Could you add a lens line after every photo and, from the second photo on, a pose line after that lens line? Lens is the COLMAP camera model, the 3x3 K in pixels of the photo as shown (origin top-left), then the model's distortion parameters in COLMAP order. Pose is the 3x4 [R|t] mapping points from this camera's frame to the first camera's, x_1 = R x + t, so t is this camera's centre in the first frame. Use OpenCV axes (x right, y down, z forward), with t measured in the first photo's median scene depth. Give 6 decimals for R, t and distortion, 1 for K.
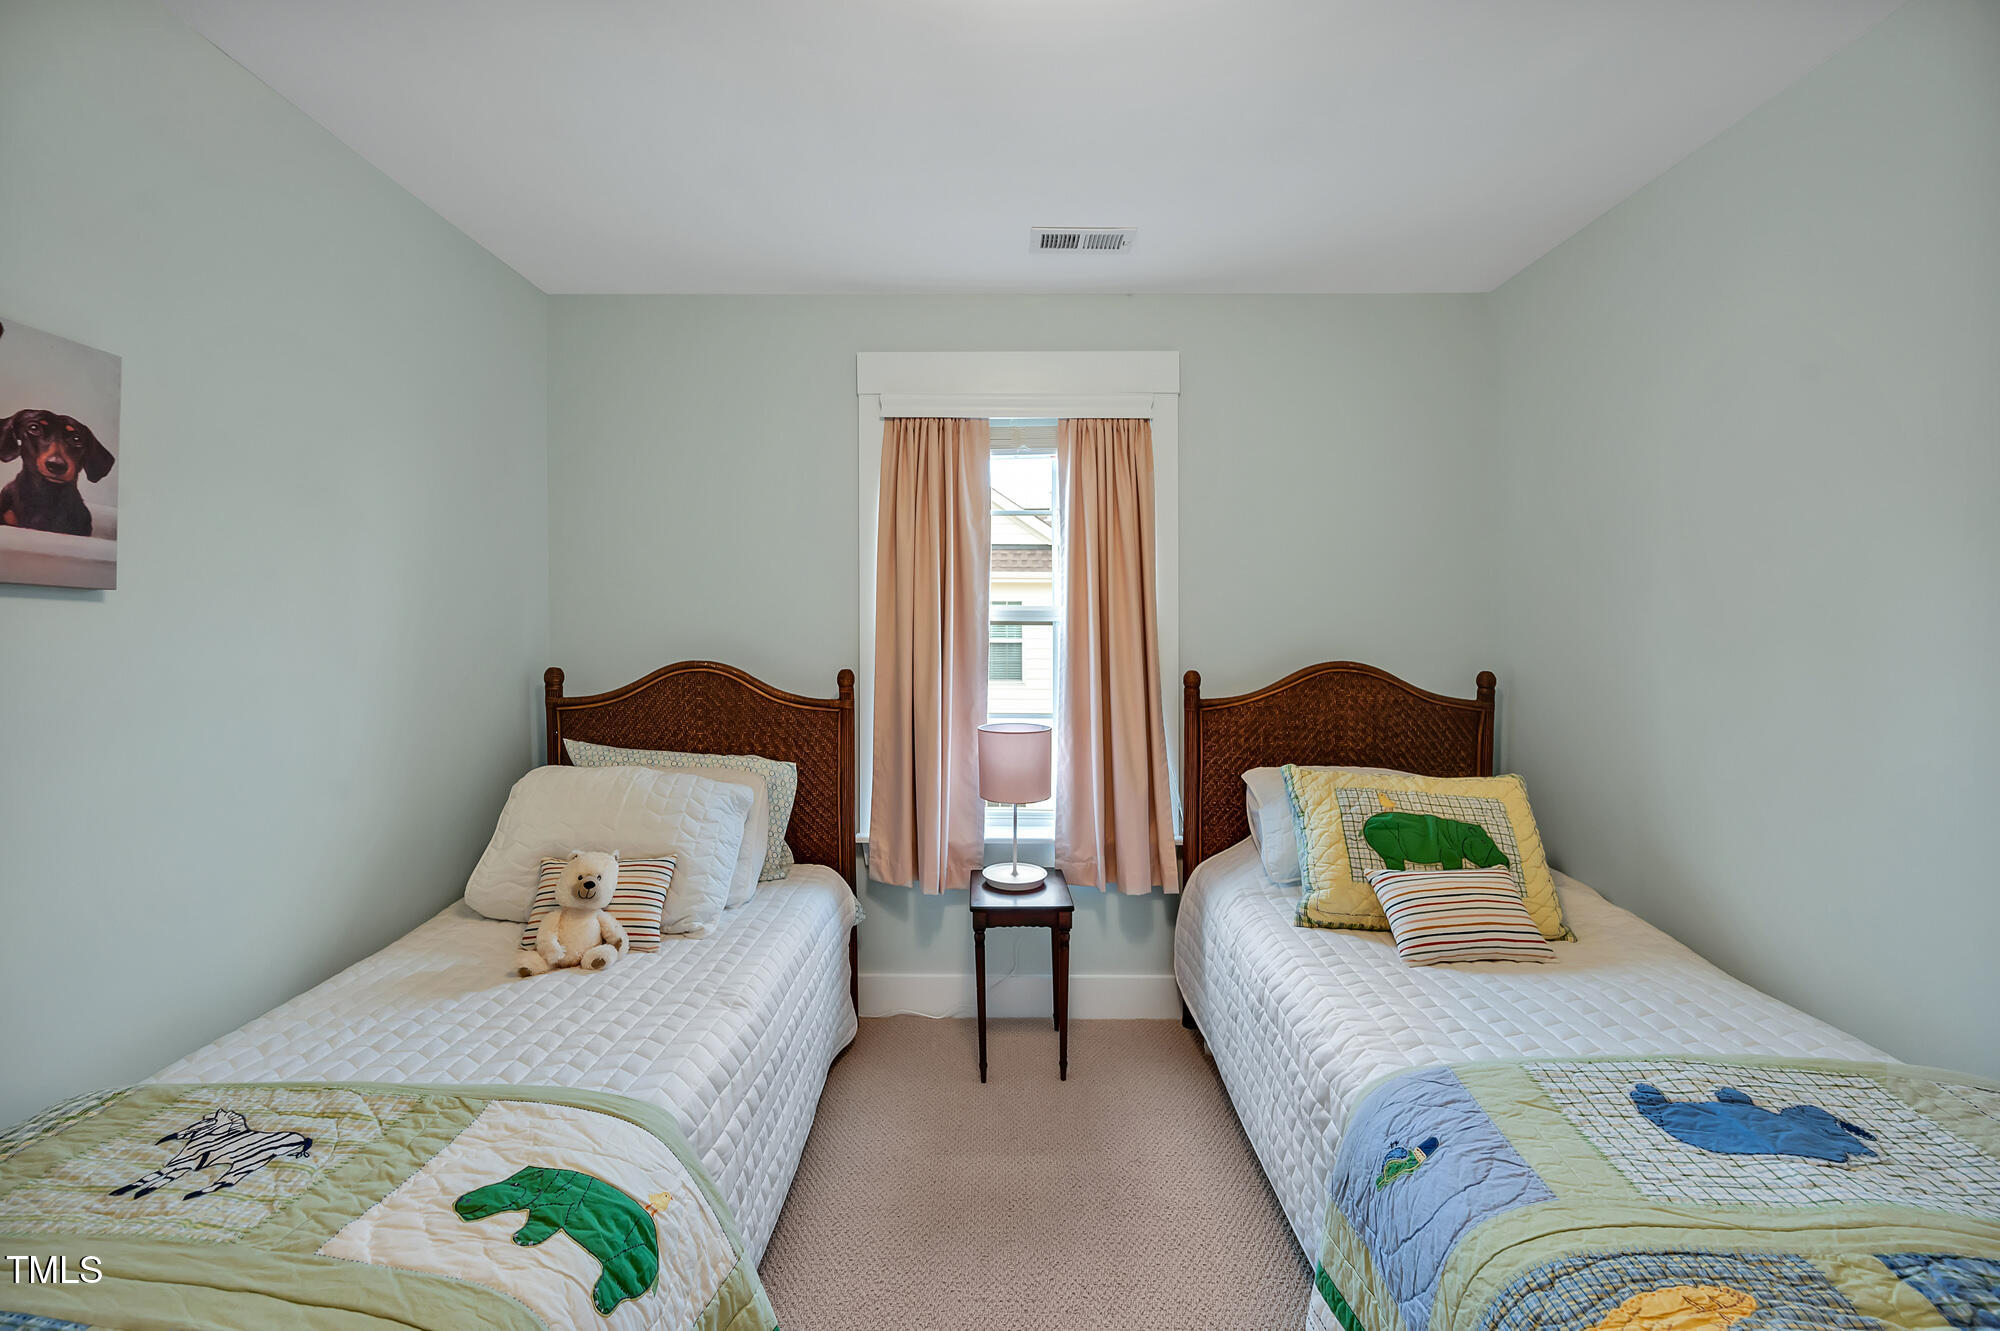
lens RADIAL K [[752.6, 0, 1000.0], [0, 752.6, 665.5], [0, 0, 1]] dist [-0.000080, 0.000097]
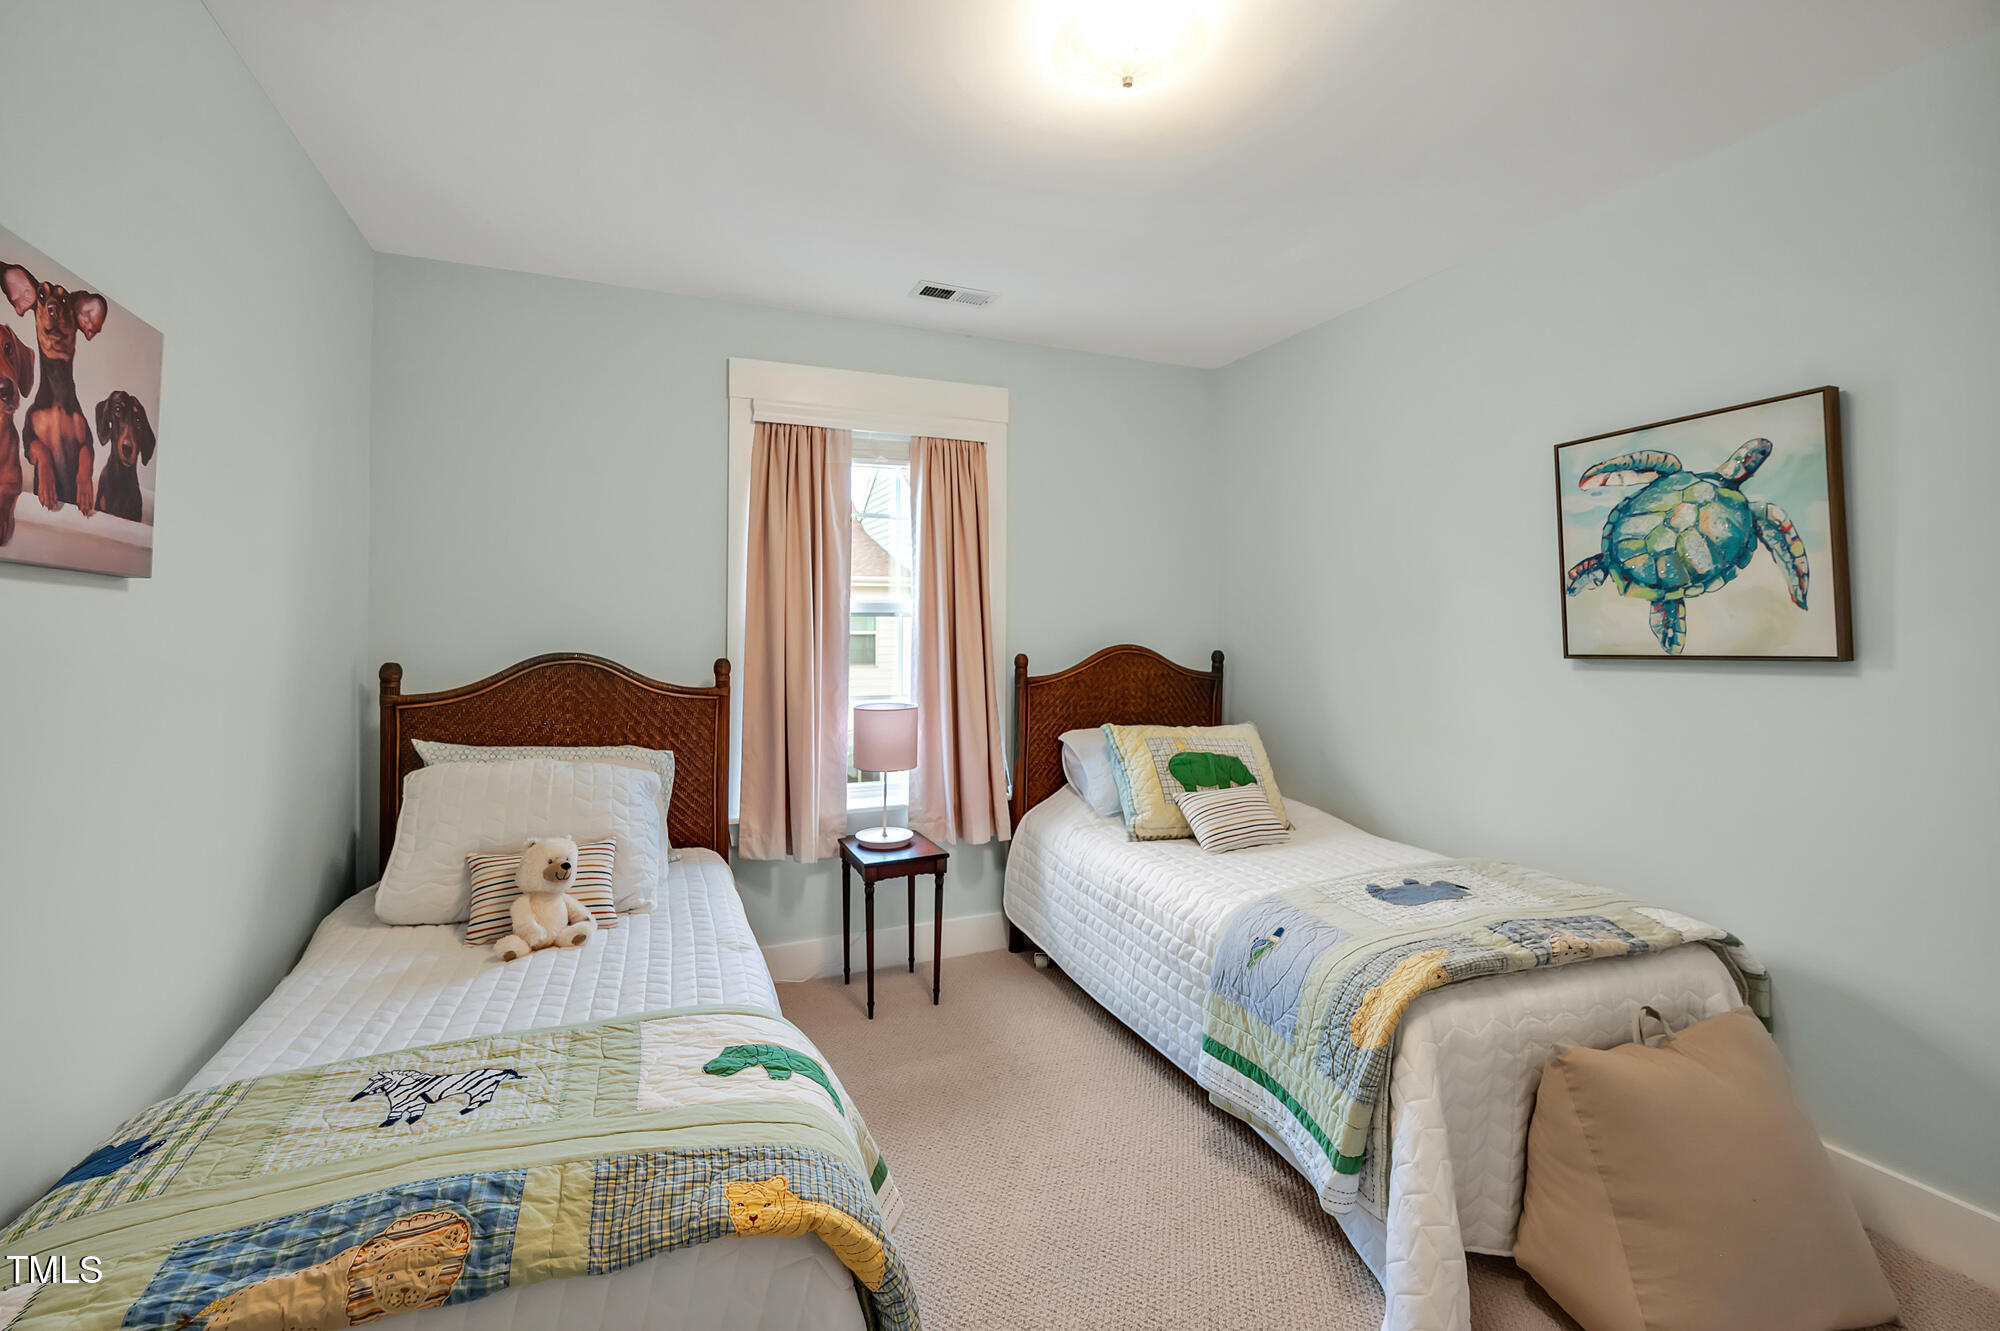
lens RADIAL K [[752.6, 0, 1000.0], [0, 752.6, 665.5], [0, 0, 1]] dist [-0.000080, 0.000097]
pose [[0.928875, -0.024288, 0.369597, -0.280633], [0.020207, 0.999685, 0.014910, 0.008475], [-0.369843, -0.006380, 0.929072, -0.142416]]
